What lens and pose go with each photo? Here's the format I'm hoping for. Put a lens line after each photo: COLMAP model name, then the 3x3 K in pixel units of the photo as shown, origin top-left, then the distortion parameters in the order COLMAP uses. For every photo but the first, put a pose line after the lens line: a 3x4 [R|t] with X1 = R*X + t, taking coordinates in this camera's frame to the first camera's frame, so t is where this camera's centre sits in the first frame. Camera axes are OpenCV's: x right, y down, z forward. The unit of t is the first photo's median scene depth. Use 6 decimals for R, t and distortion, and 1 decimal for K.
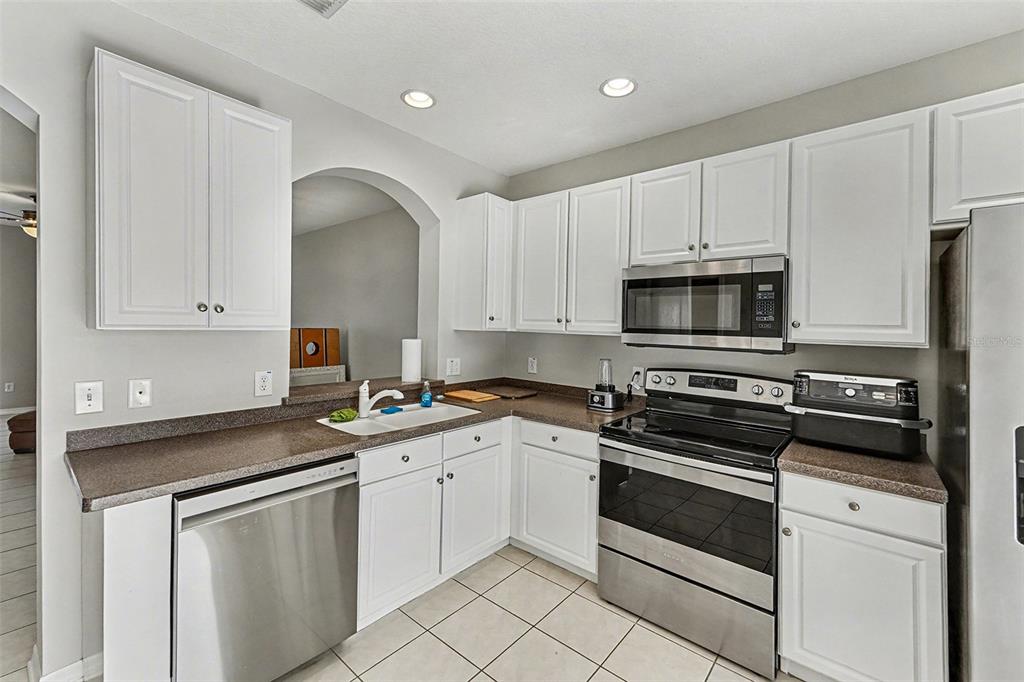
lens RADIAL K [[424.4, 0, 514.1], [0, 424.4, 333.4], [0, 0, 1]] dist [0.000650, 0.000041]
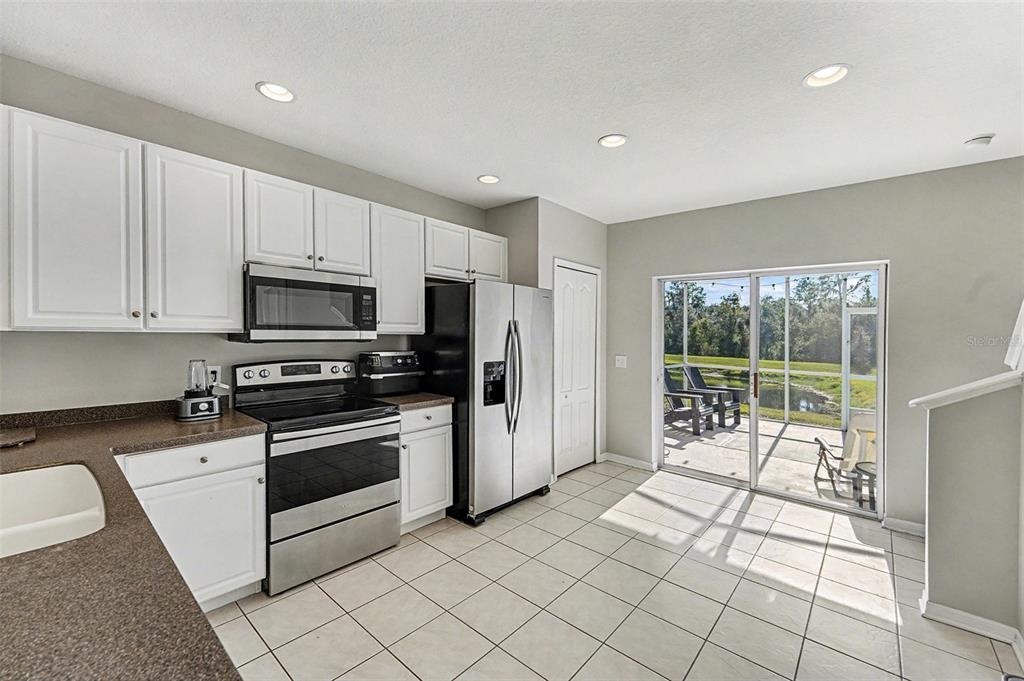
lens RADIAL K [[413.9, 0, 516.2], [0, 413.9, 317.6], [0, 0, 1]] dist [0.000113, 0.000018]
pose [[0.014527, 0.004606, 0.999884, -0.734518], [-0.000717, 0.999989, -0.004596, -0.026867], [-0.999894, -0.000650, 0.014530, 0.398499]]
